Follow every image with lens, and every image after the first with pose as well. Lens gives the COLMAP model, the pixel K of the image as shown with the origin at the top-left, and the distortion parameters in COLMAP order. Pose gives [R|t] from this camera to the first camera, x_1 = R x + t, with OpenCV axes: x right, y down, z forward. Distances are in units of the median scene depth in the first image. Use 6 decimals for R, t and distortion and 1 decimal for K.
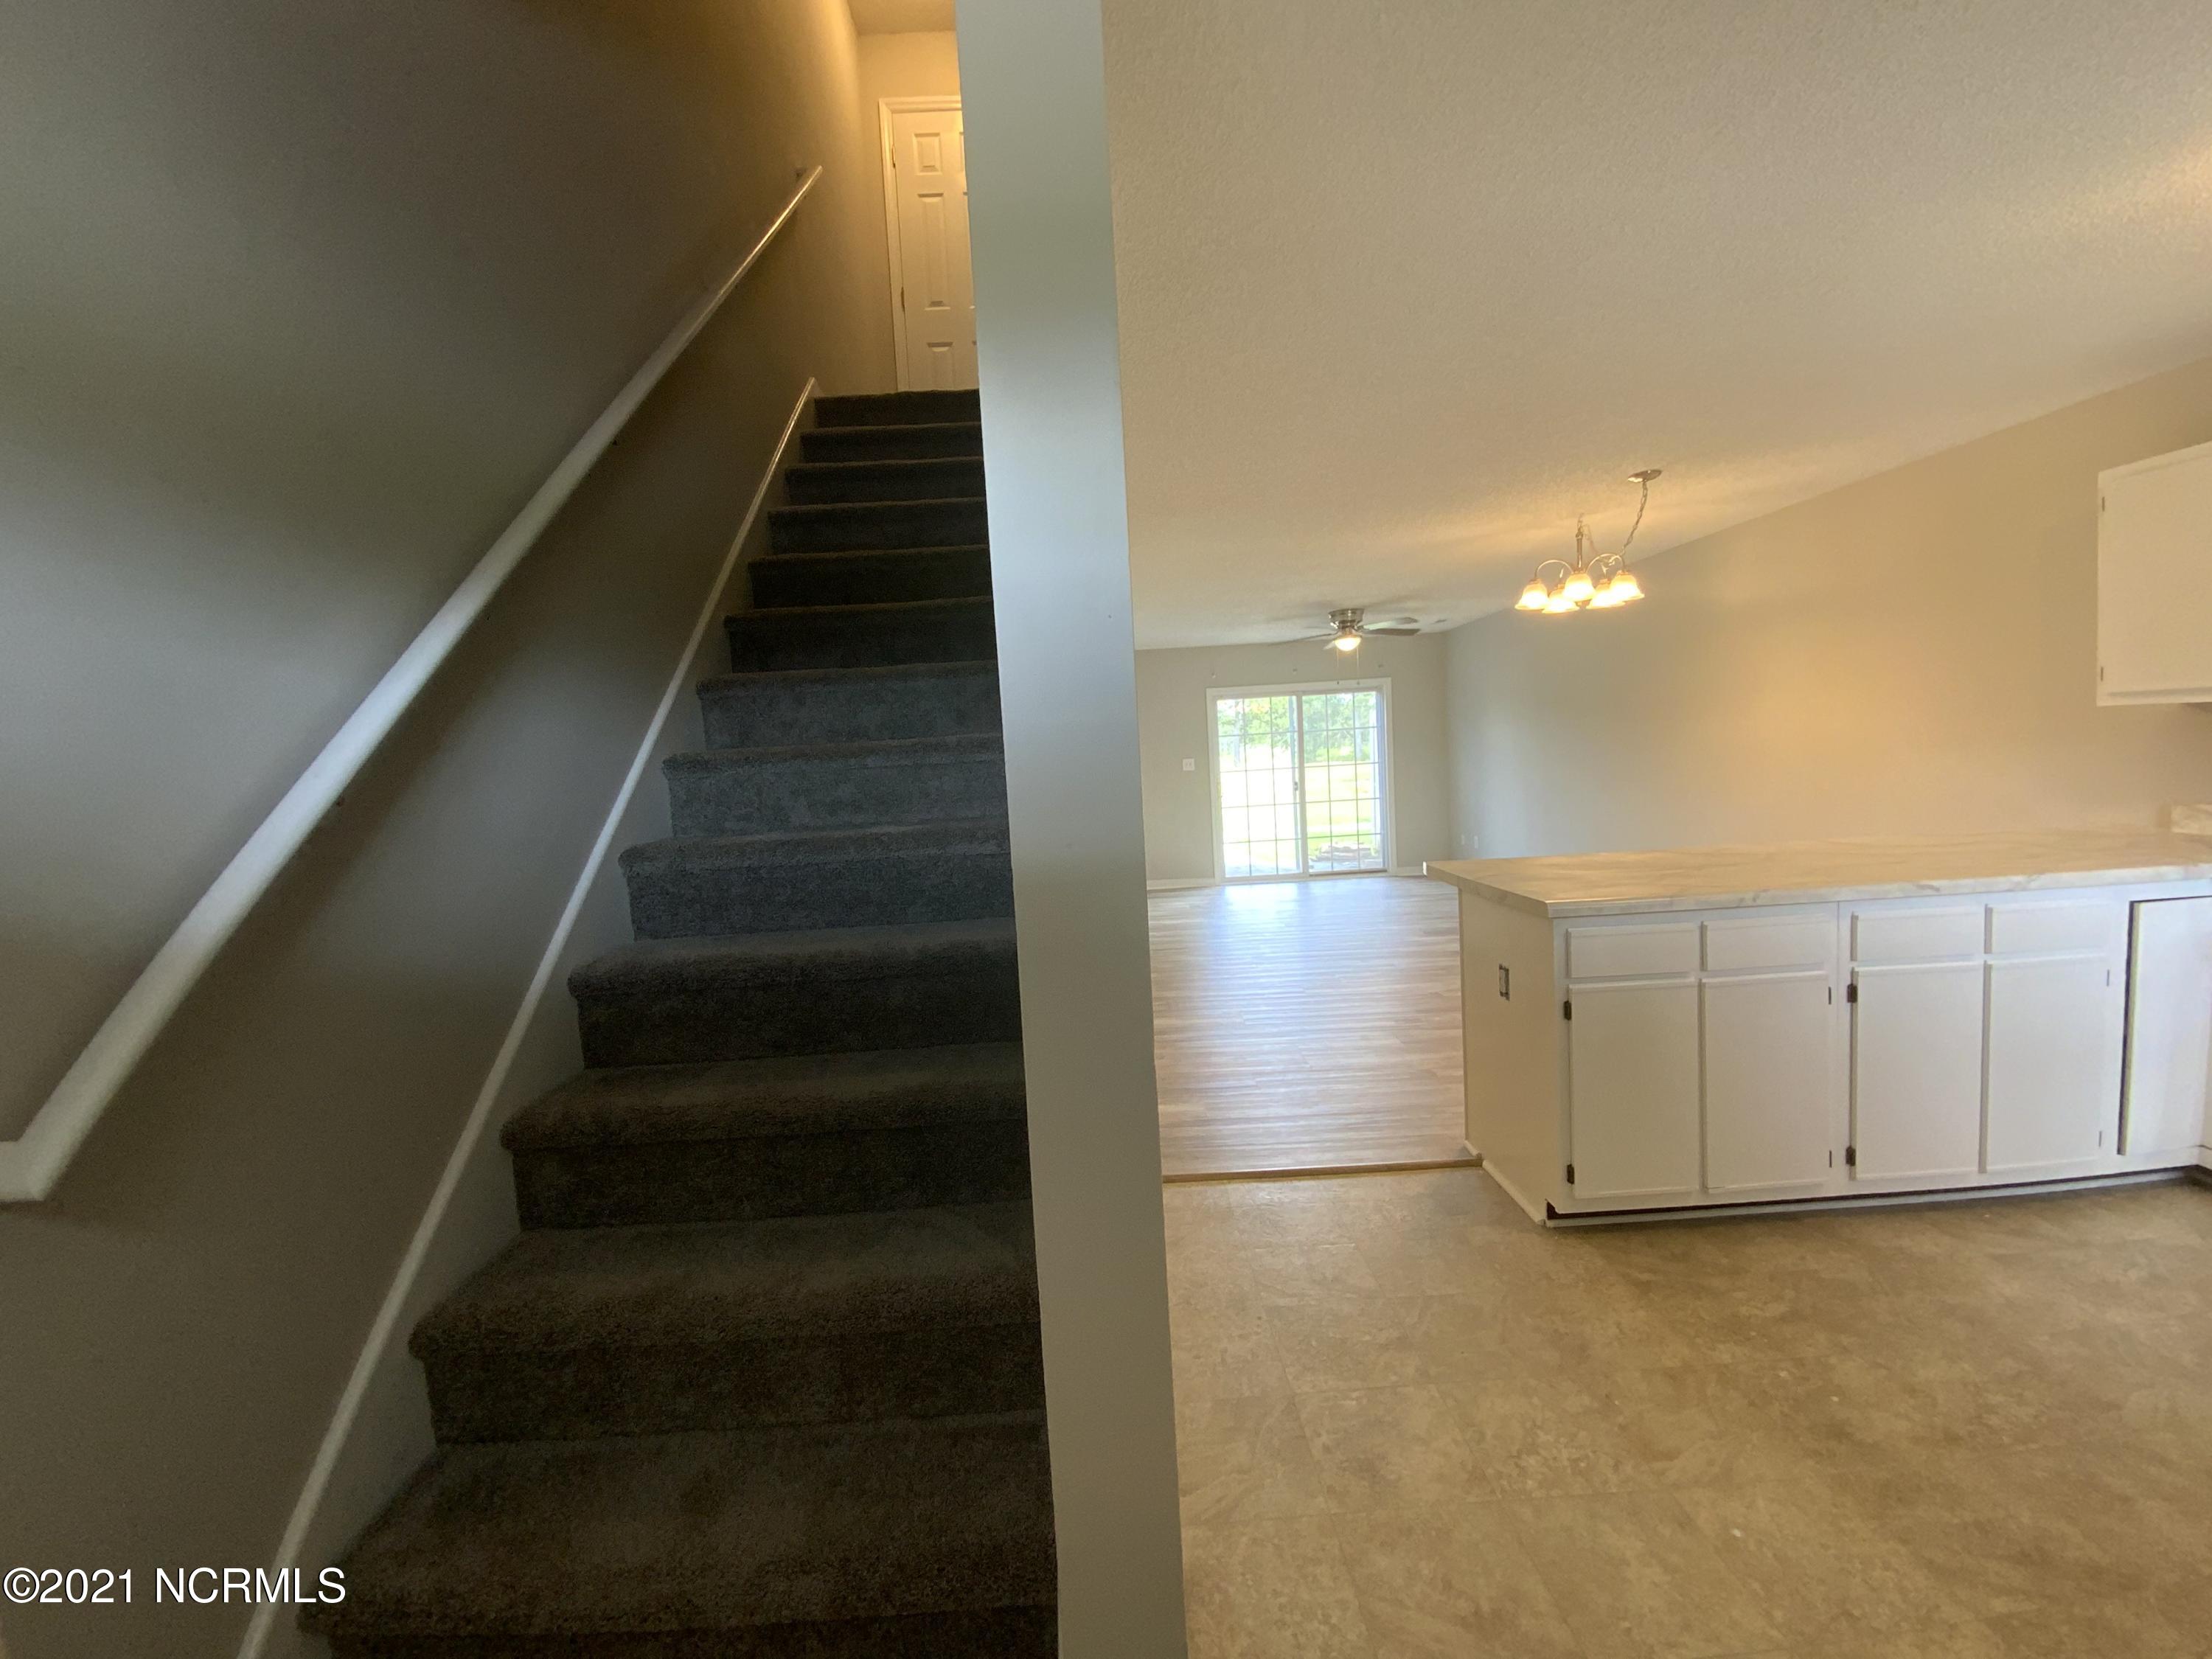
lens RADIAL K [[901.5, 0, 1105.4], [0, 901.5, 832.3], [0, 0, 1]] dist [0.014546, -0.016831]
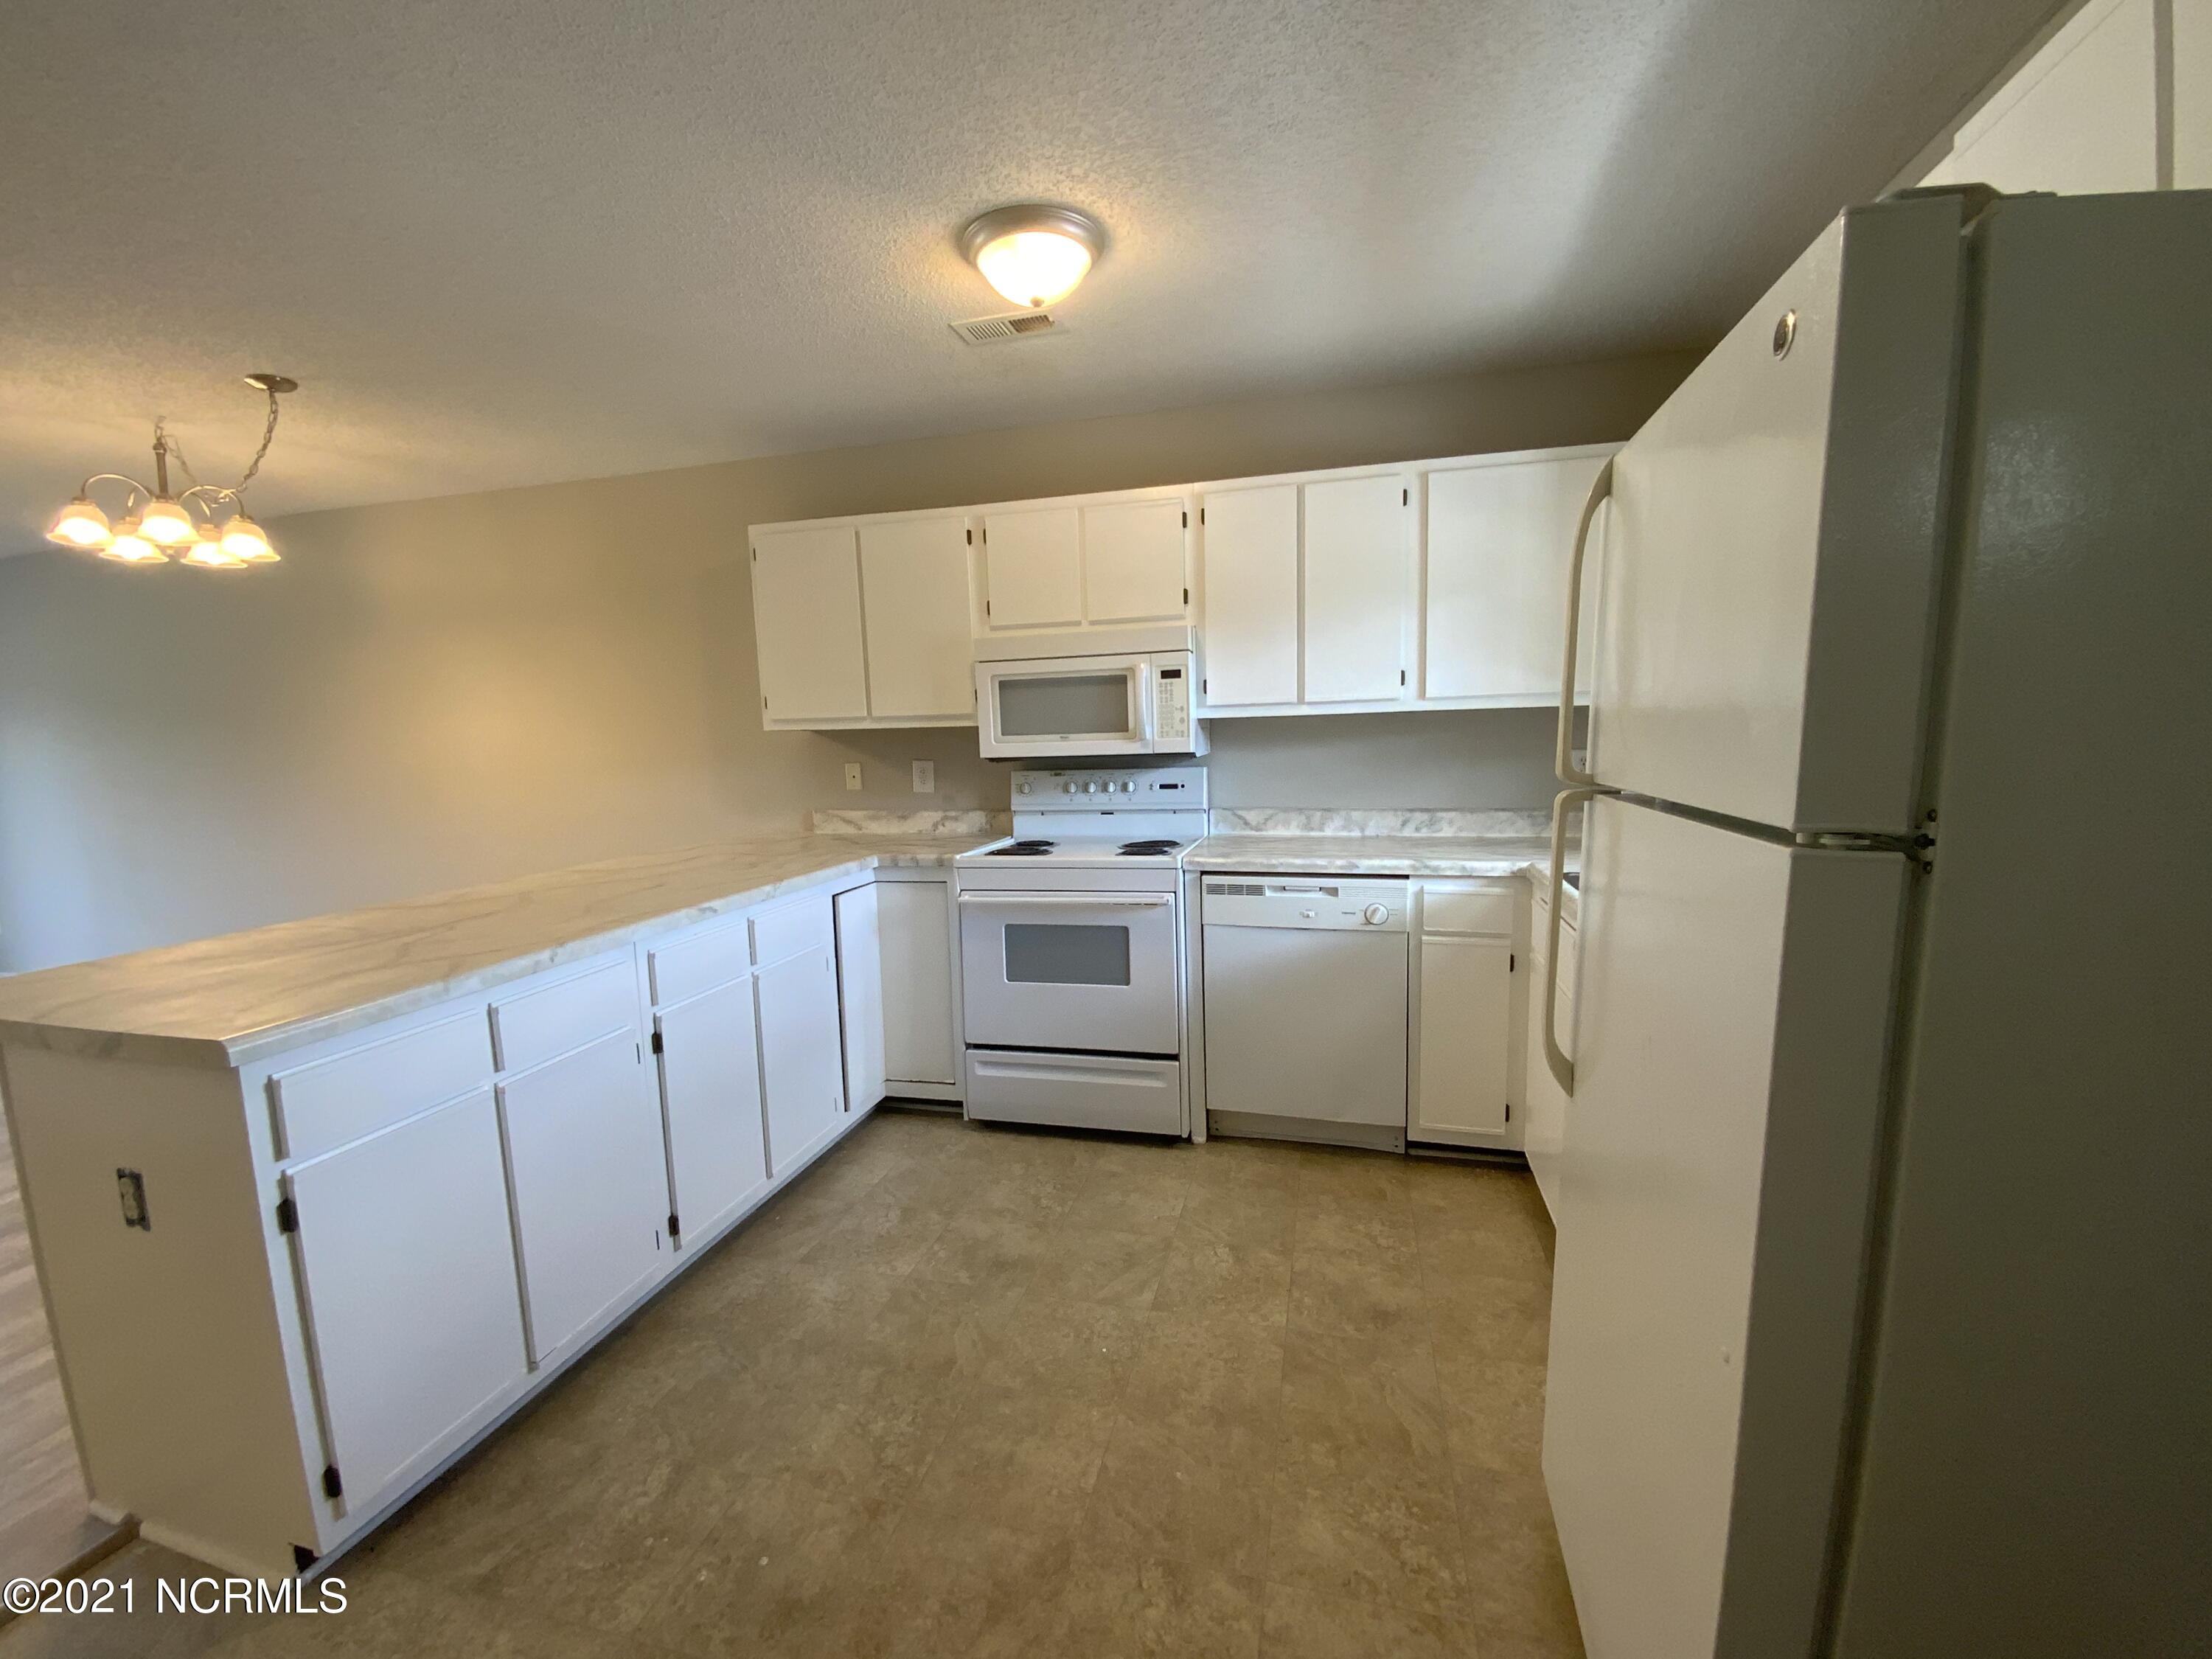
lens RADIAL K [[901.5, 0, 1105.4], [0, 901.5, 832.3], [0, 0, 1]] dist [0.014546, -0.016831]
pose [[0.269237, -0.060151, 0.961194, 0.117066], [0.091556, 0.995126, 0.036629, -0.014542], [-0.958712, 0.078141, 0.273432, 0.323612]]
